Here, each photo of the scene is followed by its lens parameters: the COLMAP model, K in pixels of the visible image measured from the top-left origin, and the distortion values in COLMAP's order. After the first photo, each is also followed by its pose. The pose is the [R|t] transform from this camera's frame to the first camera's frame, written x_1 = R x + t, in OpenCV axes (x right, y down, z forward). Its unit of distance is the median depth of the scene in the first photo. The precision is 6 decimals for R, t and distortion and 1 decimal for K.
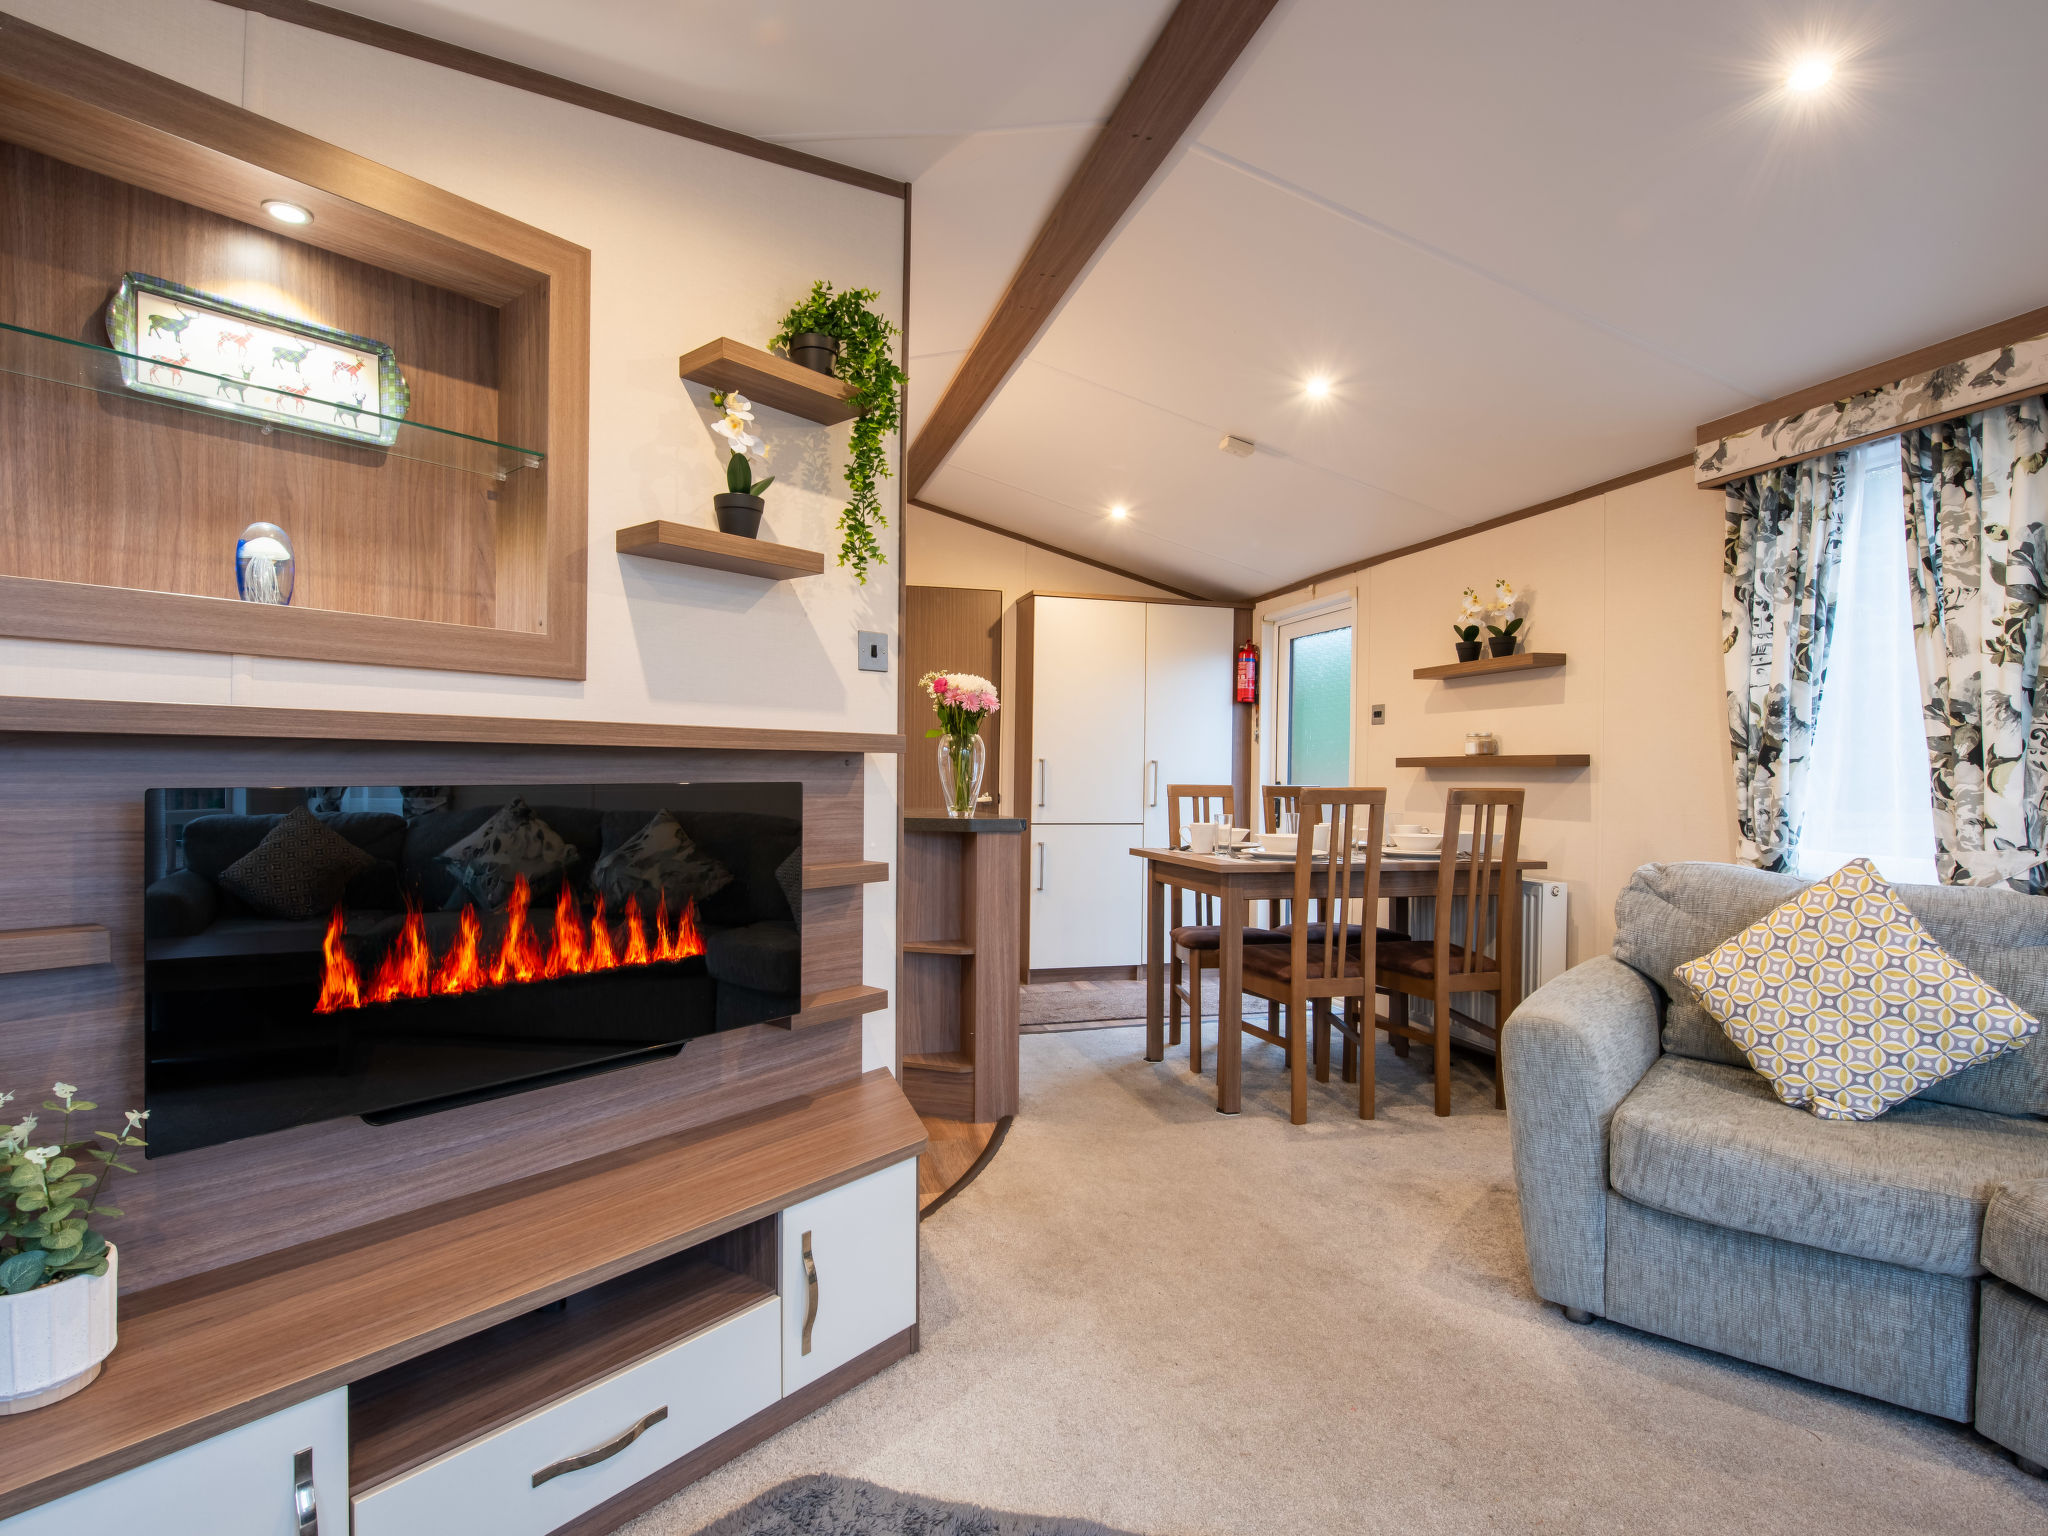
lens RADIAL K [[1037.8, 0, 991.8], [0, 1037.8, 769.3], [0, 0, 1]] dist [-0.004514, -0.007476]
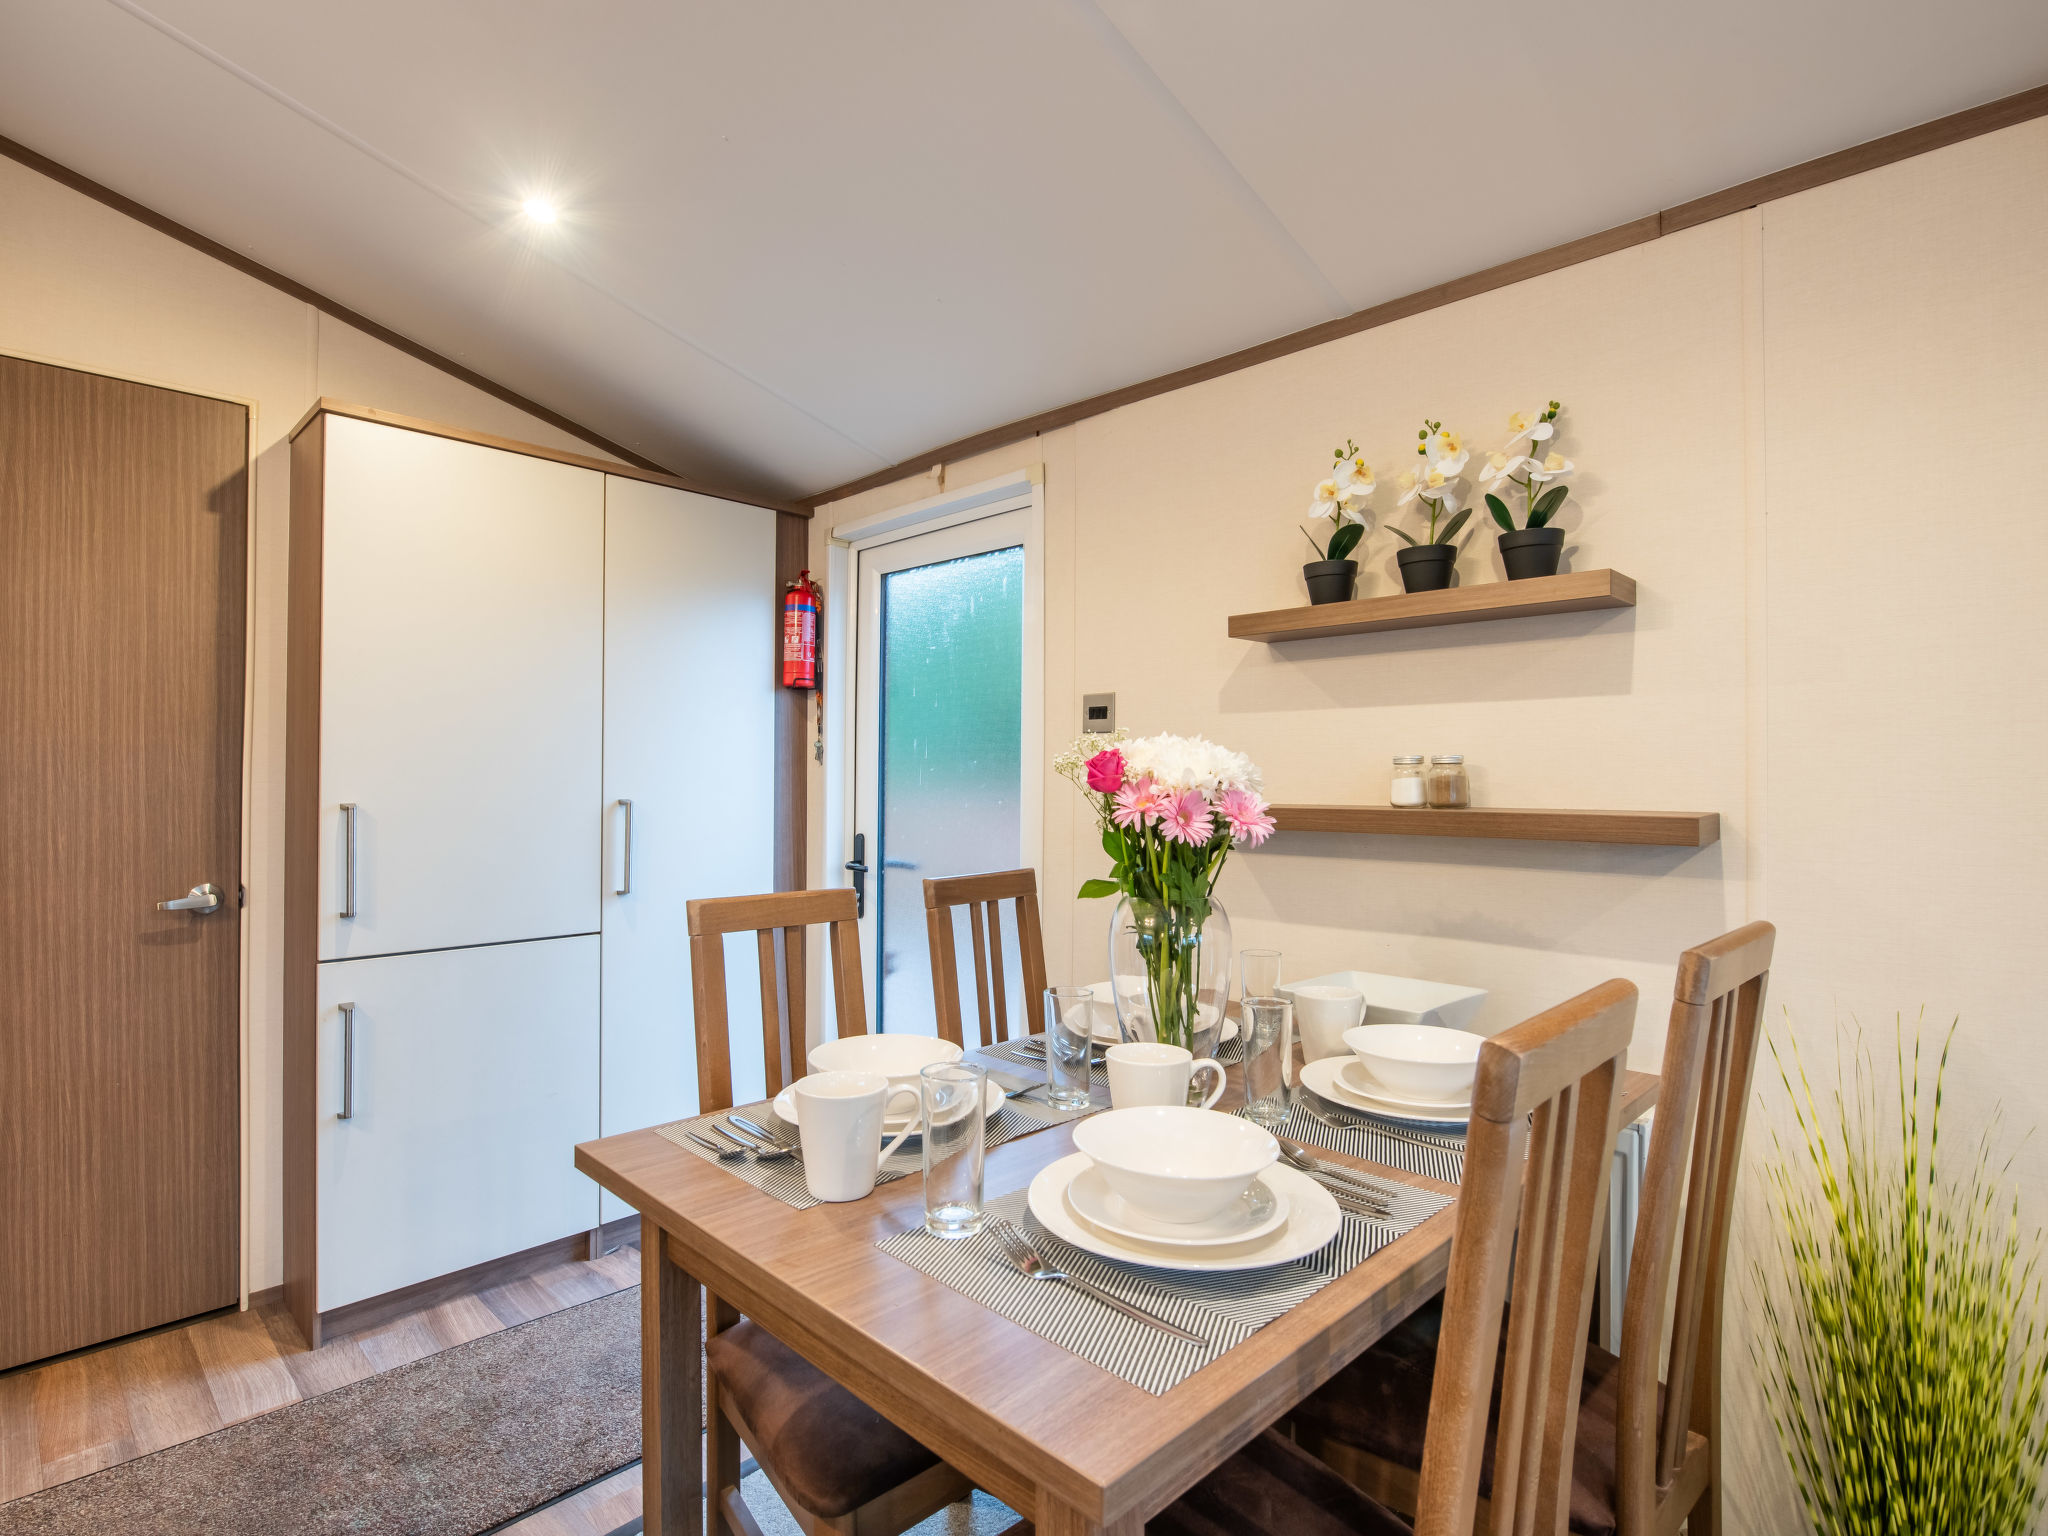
lens RADIAL K [[1037.8, 0, 991.8], [0, 1037.8, 769.3], [0, 0, 1]] dist [-0.004514, -0.007476]
pose [[0.867934, -0.004633, 0.496659, 0.065433], [0.005875, 0.999982, -0.000937, -0.021305], [-0.496645, 0.003731, 0.867946, 0.496489]]
